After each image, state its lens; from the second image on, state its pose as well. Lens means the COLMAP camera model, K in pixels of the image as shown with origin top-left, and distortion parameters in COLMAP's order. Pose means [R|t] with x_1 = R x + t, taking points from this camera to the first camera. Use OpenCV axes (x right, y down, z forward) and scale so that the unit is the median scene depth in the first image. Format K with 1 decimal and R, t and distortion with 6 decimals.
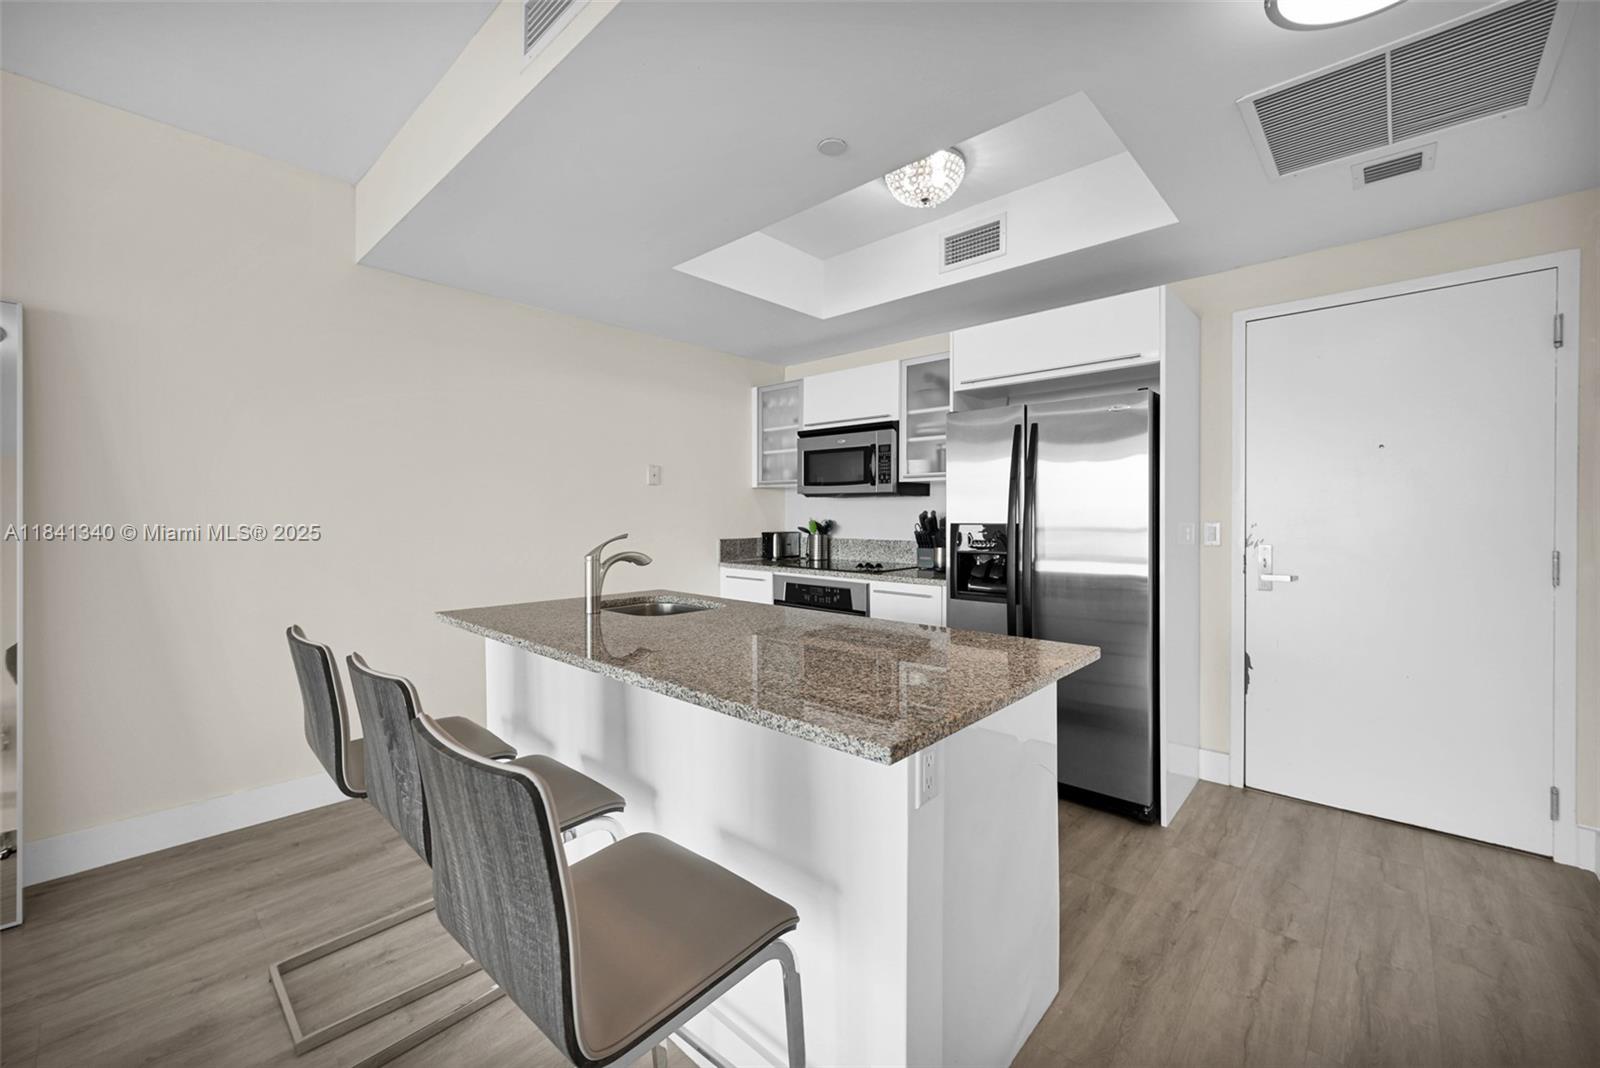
lens RADIAL K [[638.9, 0, 810.4], [0, 638.9, 522.7], [0, 0, 1]] dist [-0.000538, -0.000134]
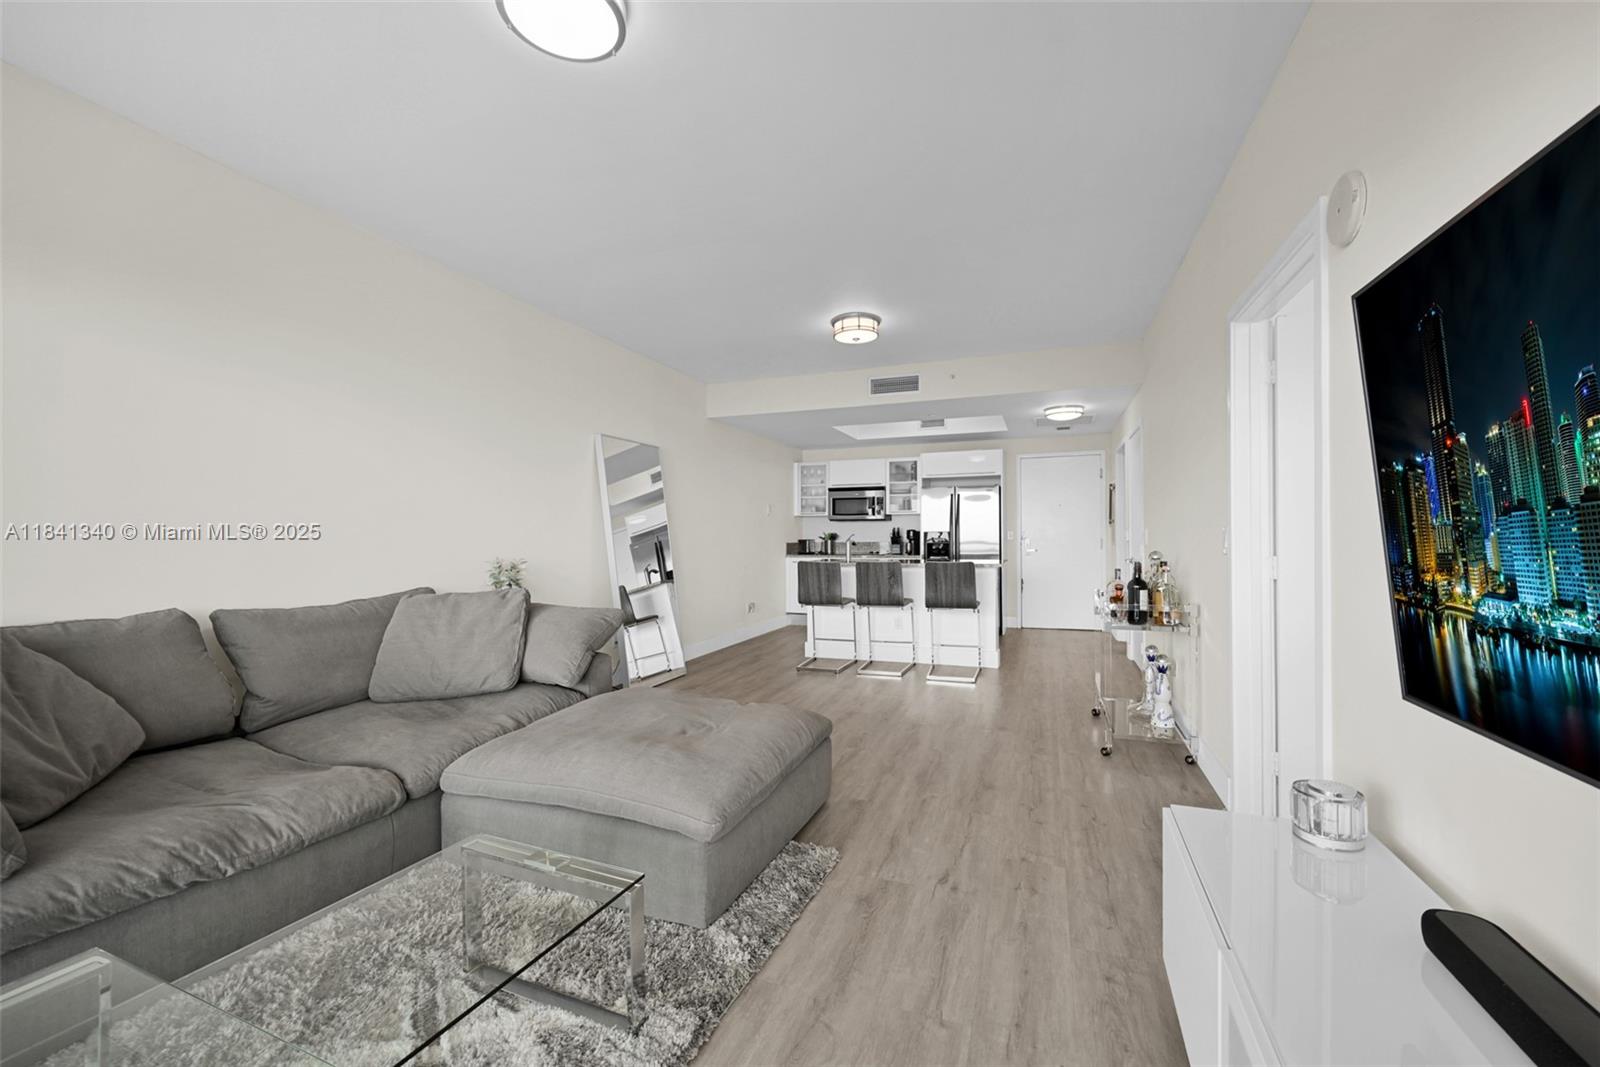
lens RADIAL K [[634.8, 0, 817.7], [0, 634.8, 540.5], [0, 0, 1]] dist [-0.000095, 0.000000]
pose [[0.921902, -0.006699, 0.387366, -0.930463], [0.009950, 0.999930, -0.006389, 0.037975], [-0.387296, 0.009745, 0.921904, -0.928117]]
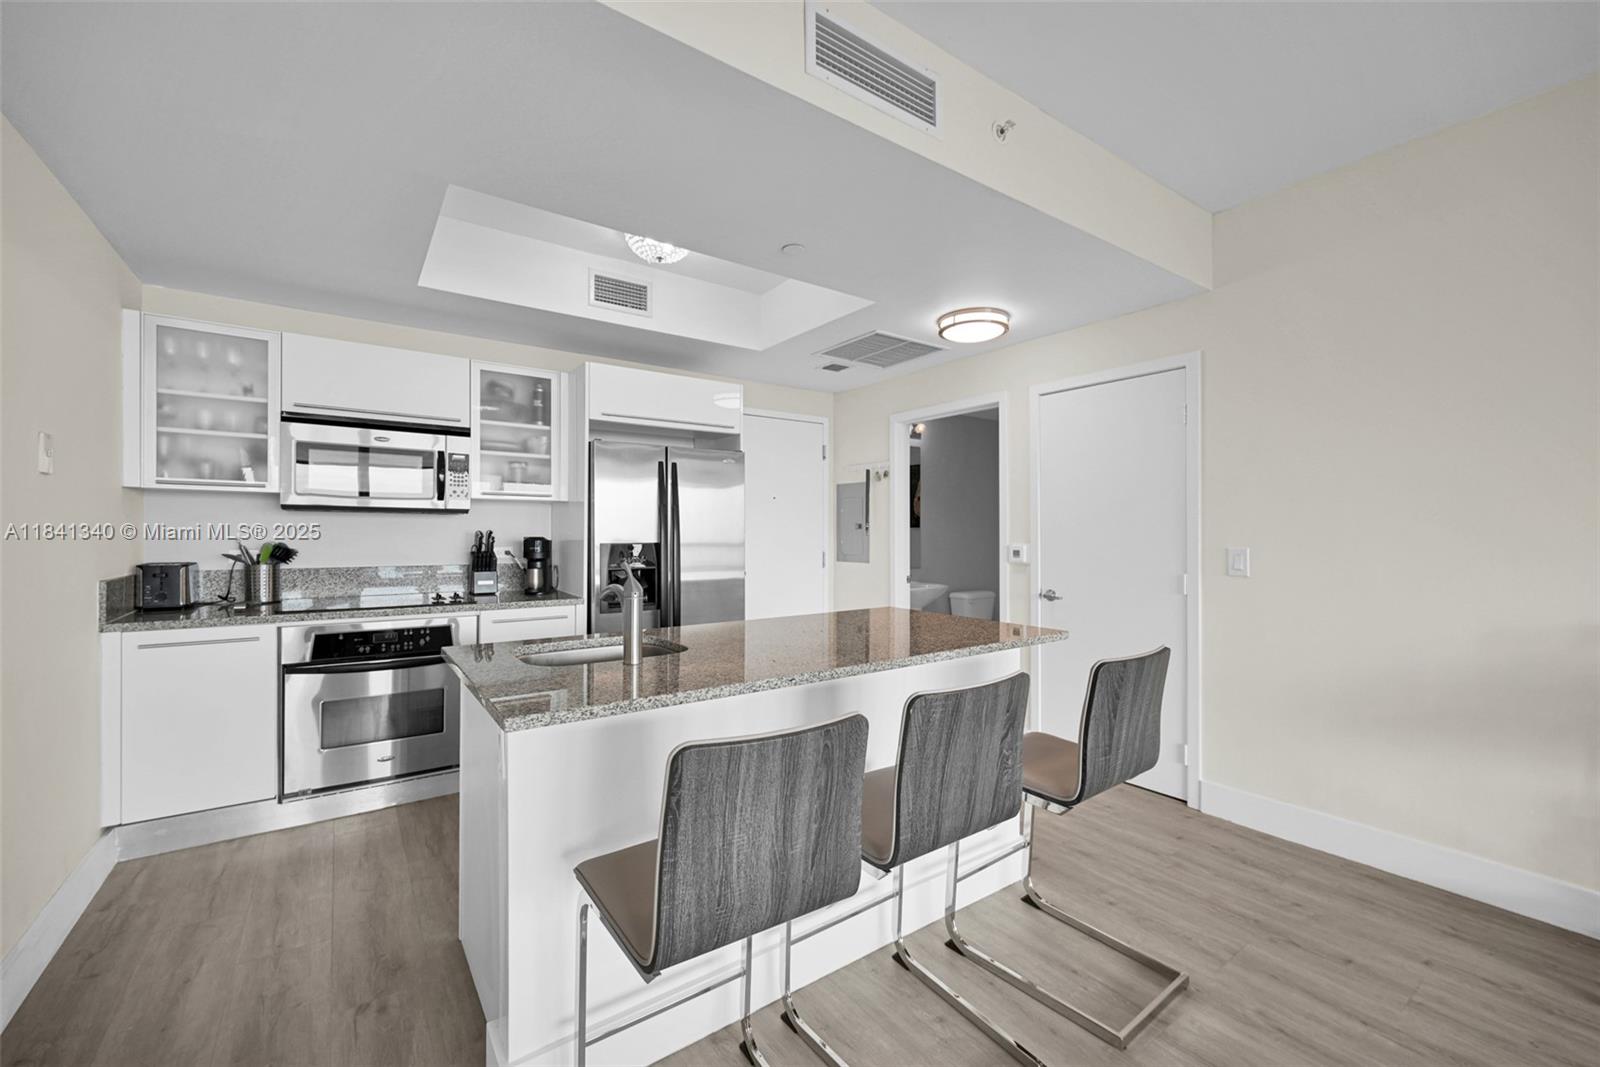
lens RADIAL K [[645.0, 0, 799.2], [0, 645.0, 538.8], [0, 0, 1]] dist [-0.001068, -0.000231]
pose [[0.213636, -0.008966, 0.976872, -0.637808], [0.009483, 0.999930, 0.007104, -0.009556], [-0.976867, 0.007746, 0.213706, 0.370900]]
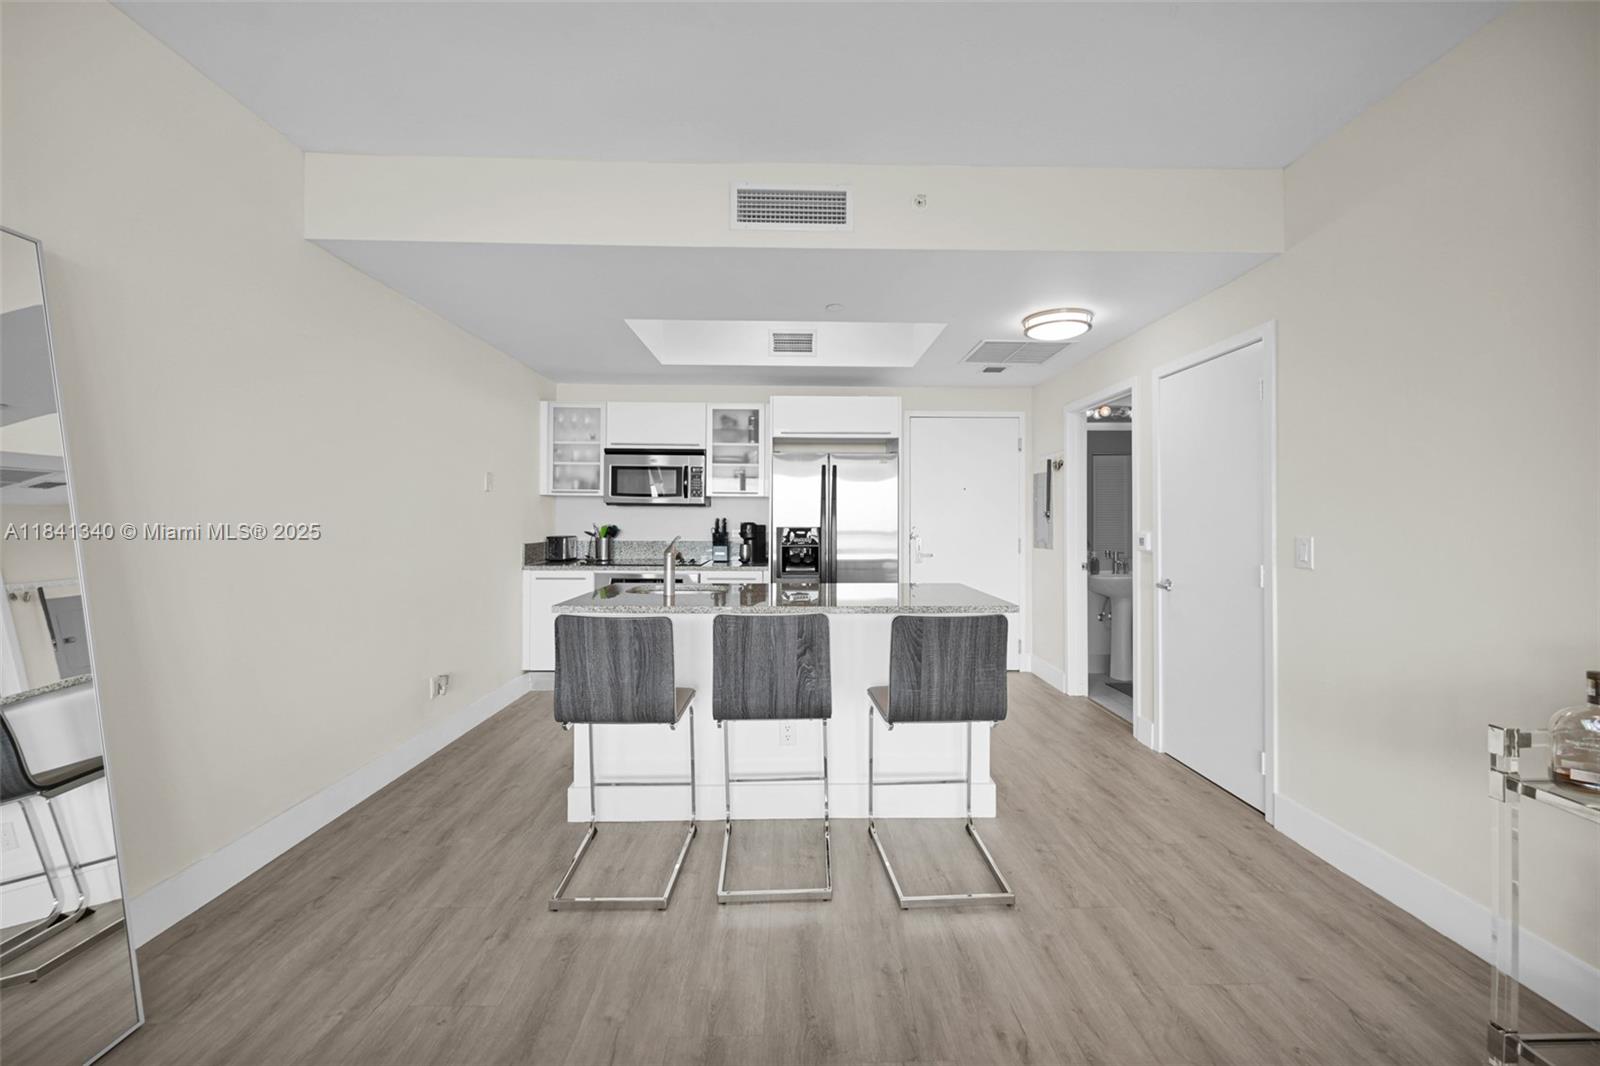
lens RADIAL K [[638.9, 0, 810.4], [0, 638.9, 521.7], [0, 0, 1]] dist [-0.000538, -0.000134]
pose [[0.718640, 0.001685, 0.695381, -0.626320], [0.003970, 0.999971, -0.006527, -0.001783], [-0.695371, 0.007451, 0.718612, -0.095338]]
